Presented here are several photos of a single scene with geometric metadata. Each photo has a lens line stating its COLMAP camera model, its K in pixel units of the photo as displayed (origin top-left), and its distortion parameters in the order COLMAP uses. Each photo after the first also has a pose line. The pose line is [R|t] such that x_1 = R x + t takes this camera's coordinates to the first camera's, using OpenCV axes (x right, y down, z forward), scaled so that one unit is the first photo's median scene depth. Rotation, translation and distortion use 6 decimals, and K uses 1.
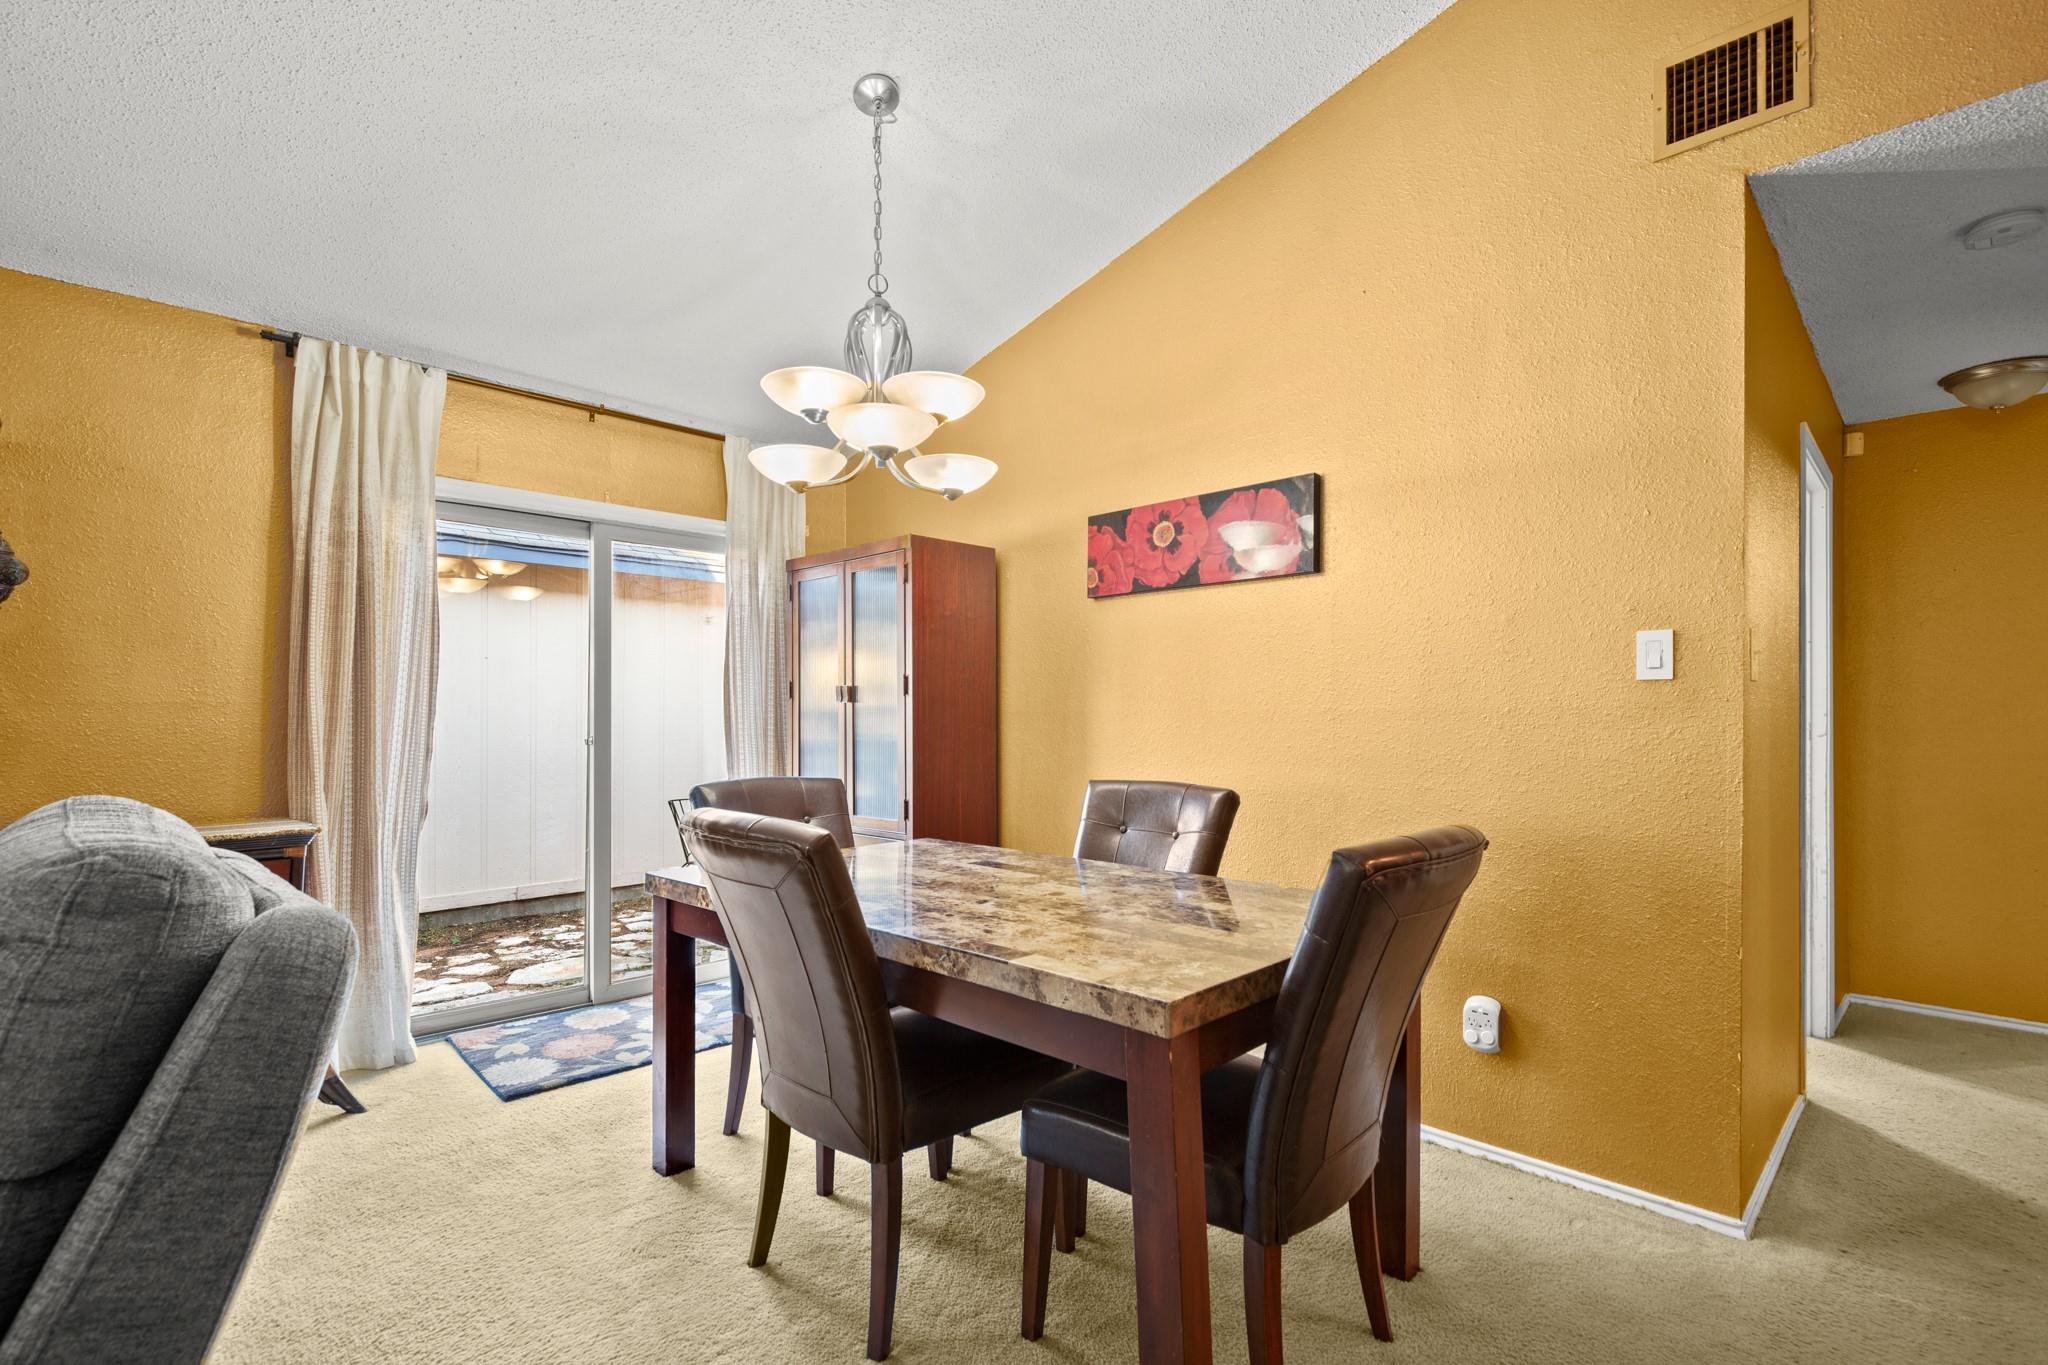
lens RADIAL K [[944.9, 0, 1035.9], [0, 944.9, 703.3], [0, 0, 1]] dist [0.004694, -0.000575]
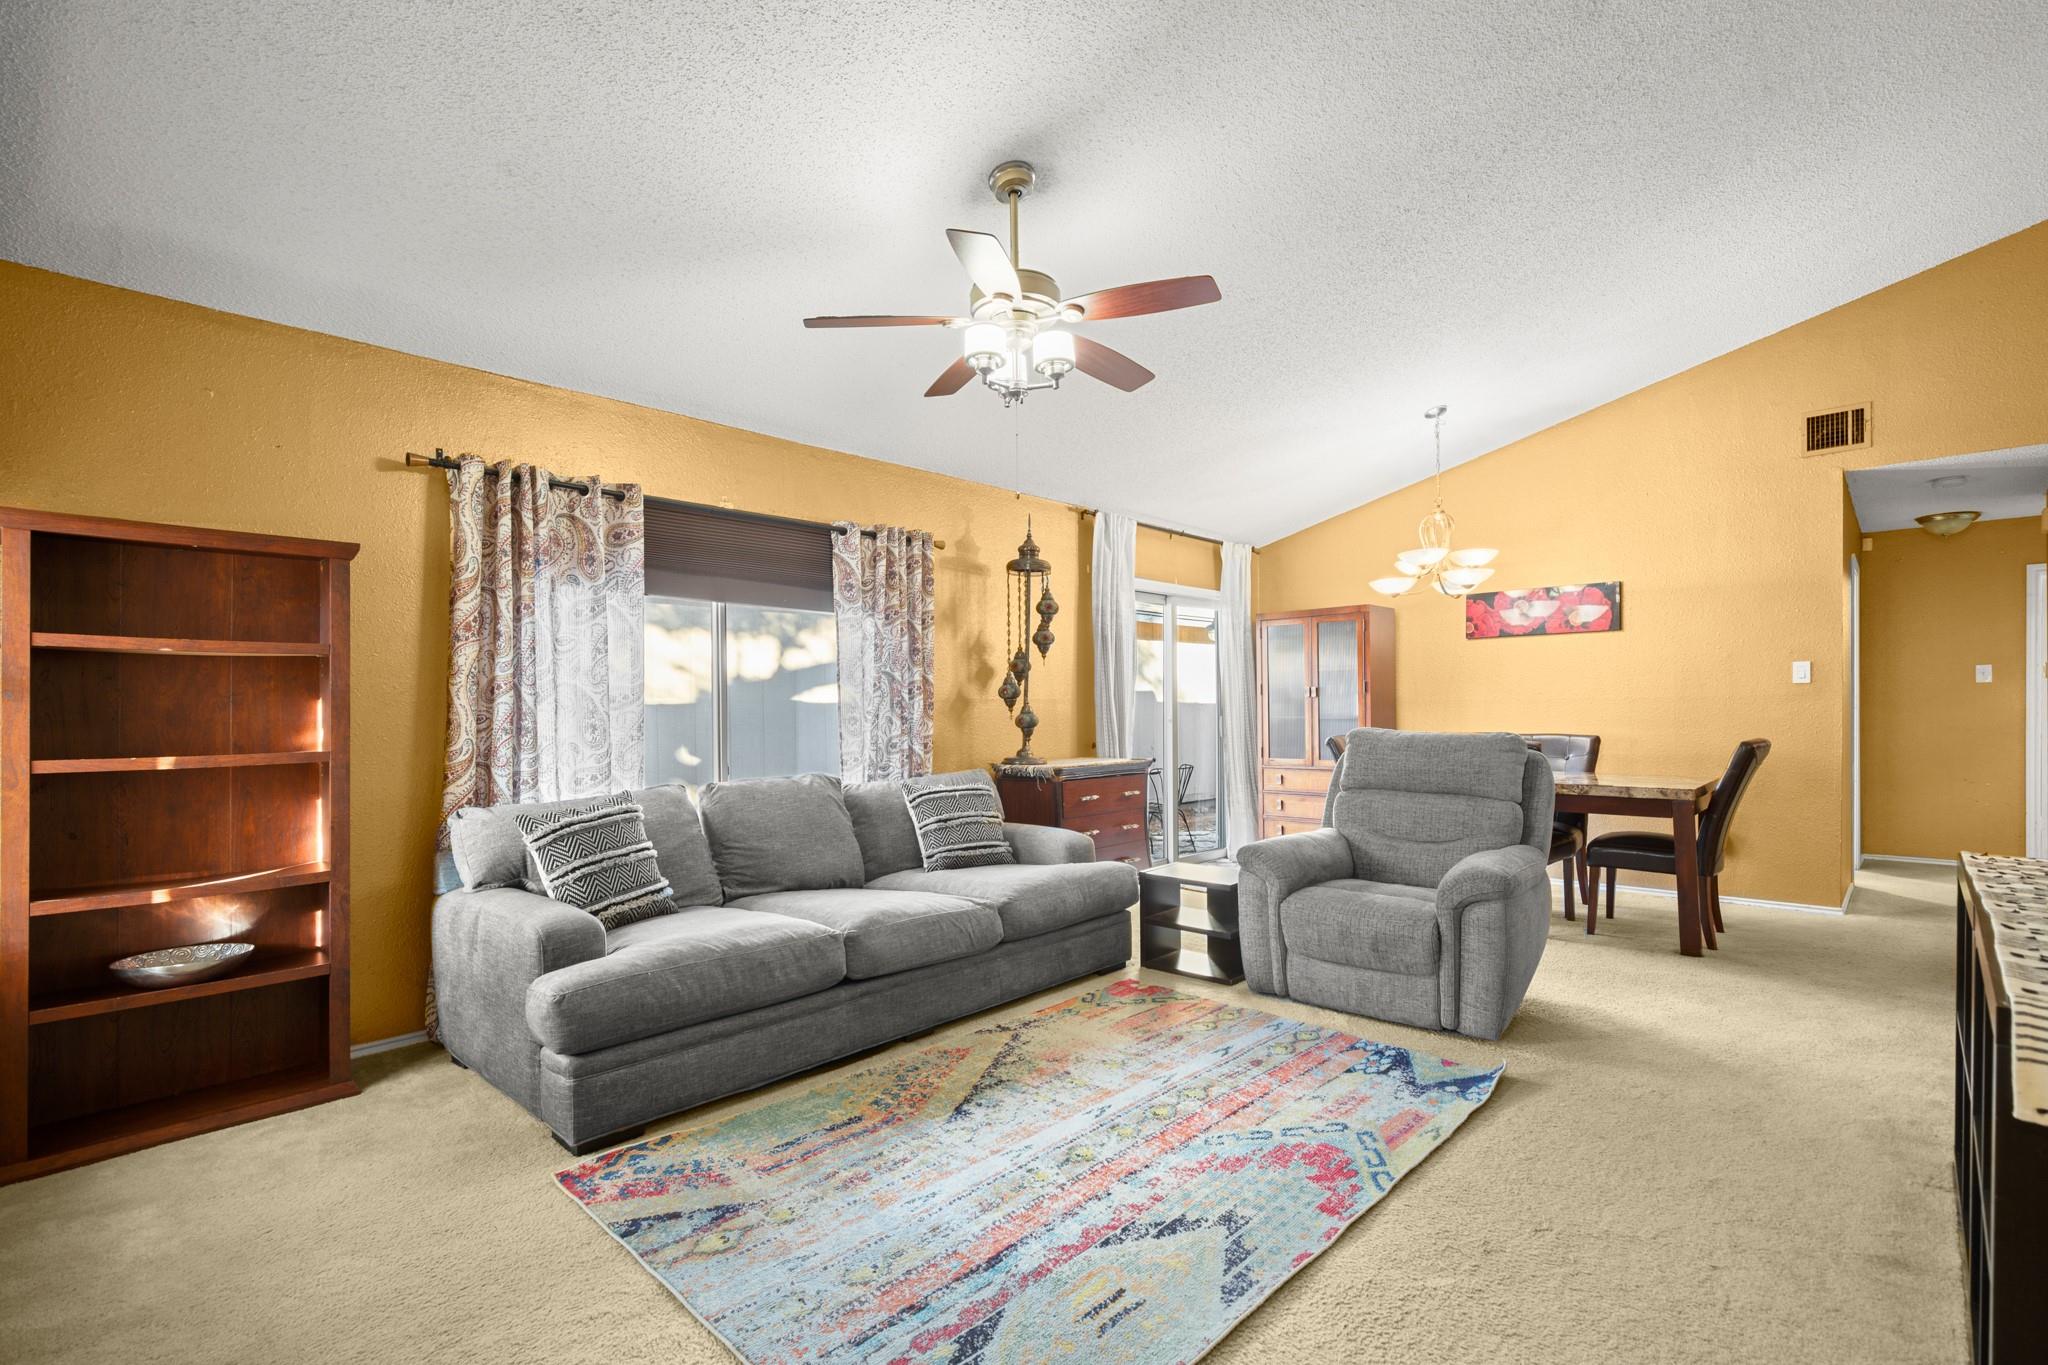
lens RADIAL K [[944.9, 0, 1064.1], [0, 944.9, 715.4], [0, 0, 1]] dist [0.004694, -0.000575]
pose [[0.999010, -0.011186, 0.043061, -2.956947], [0.010487, 0.999810, 0.016409, -0.008358], [-0.043236, -0.015941, 0.998938, -2.925755]]
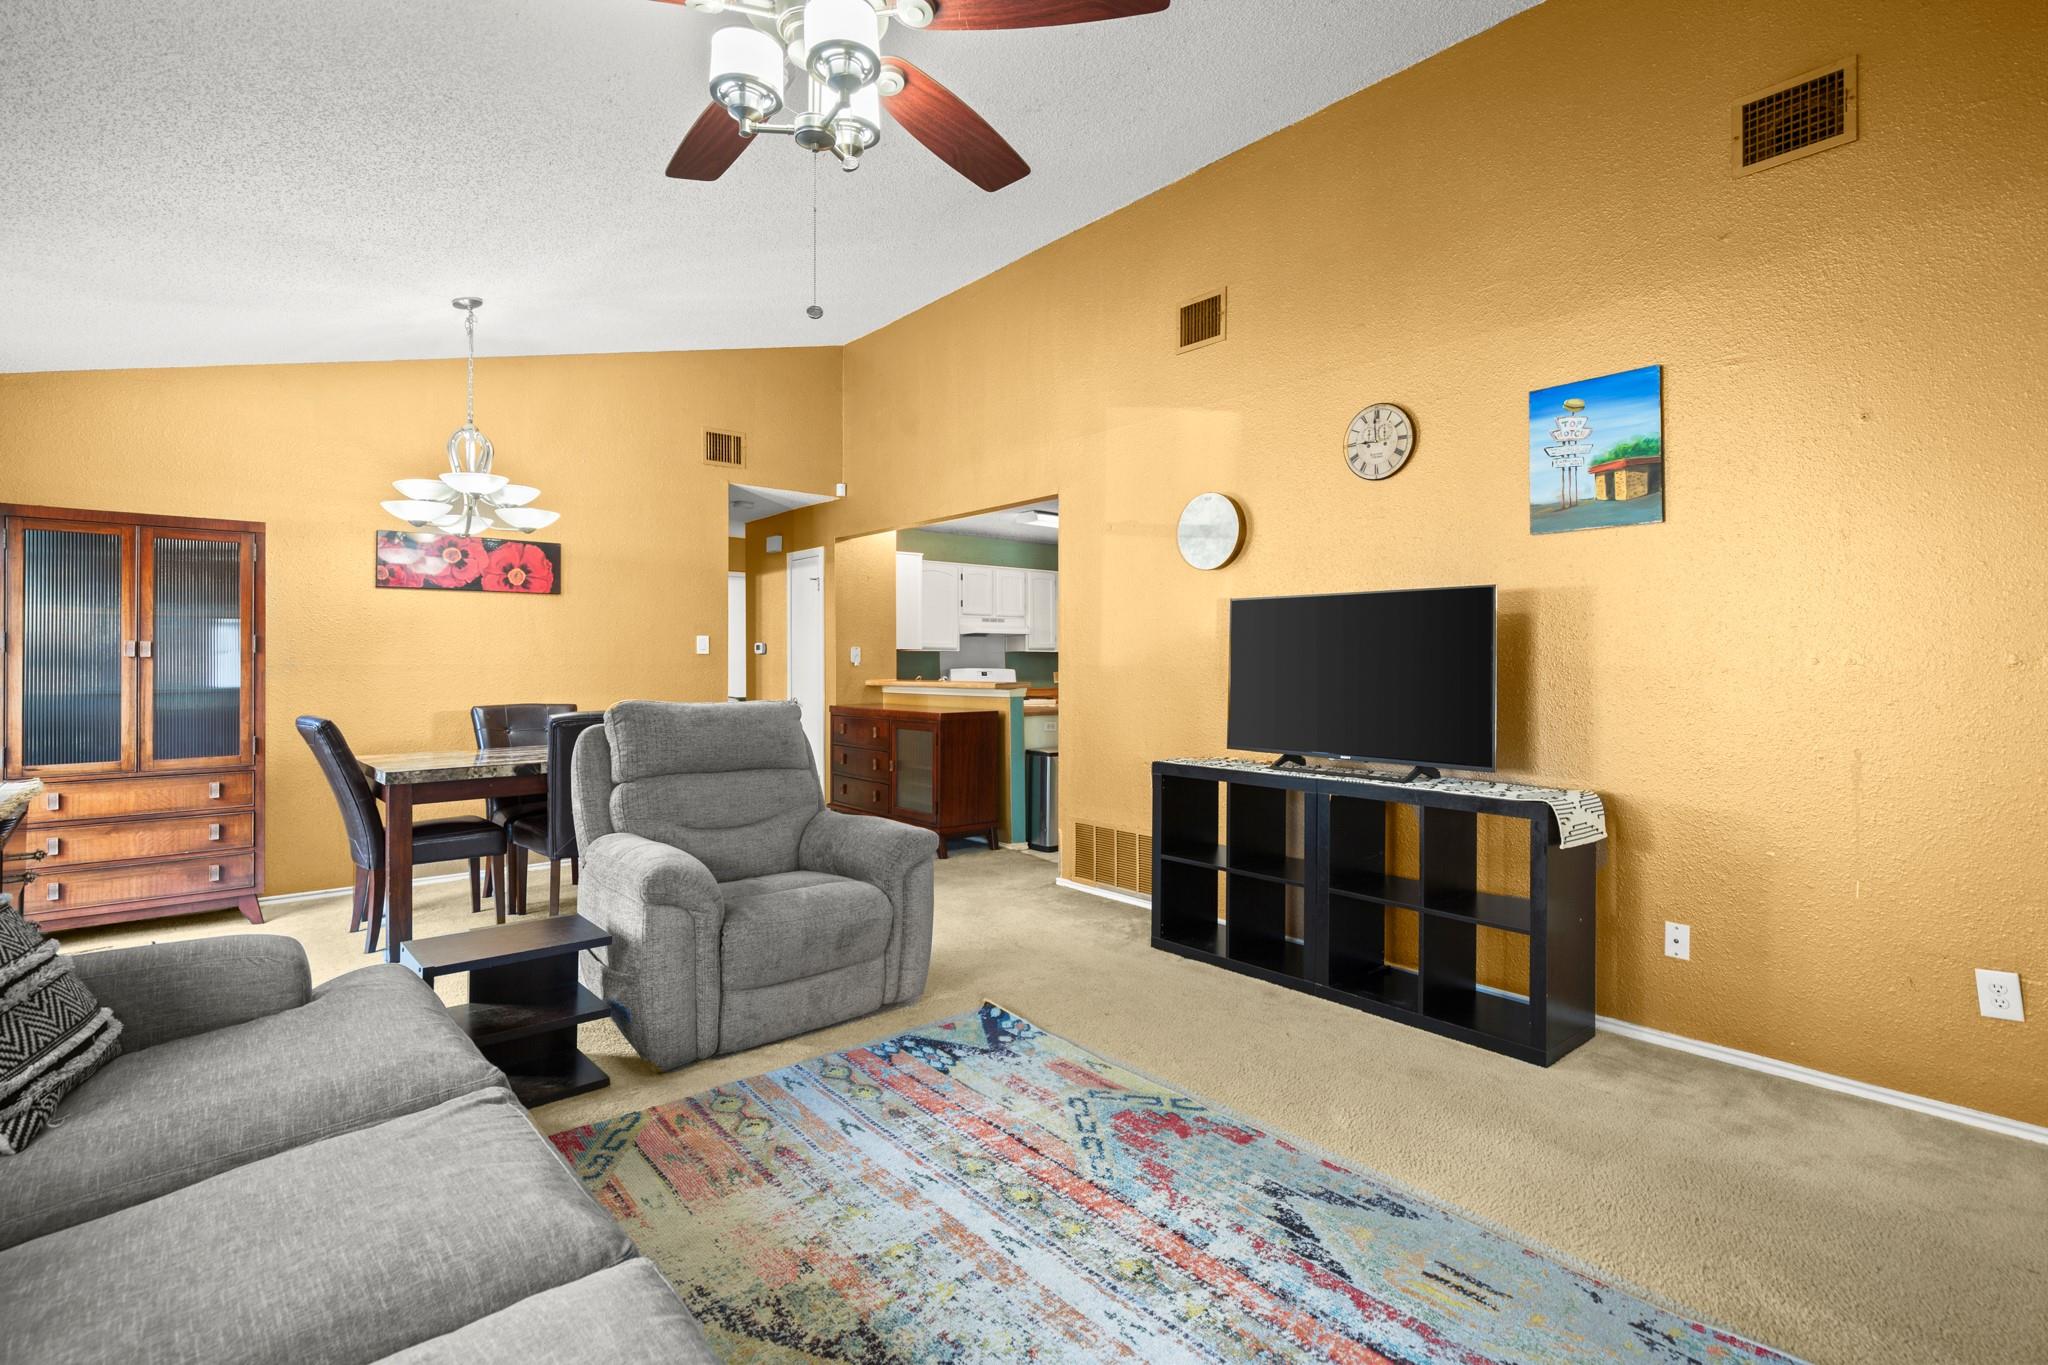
lens RADIAL K [[944.9, 0, 1034.6], [0, 944.9, 650.9], [0, 0, 1]] dist [0.004694, -0.000575]
pose [[0.080461, 0.014838, 0.996647, -4.719121], [-0.009875, 0.999852, -0.014088, -0.011943], [-0.996709, -0.008708, 0.080596, -0.409418]]
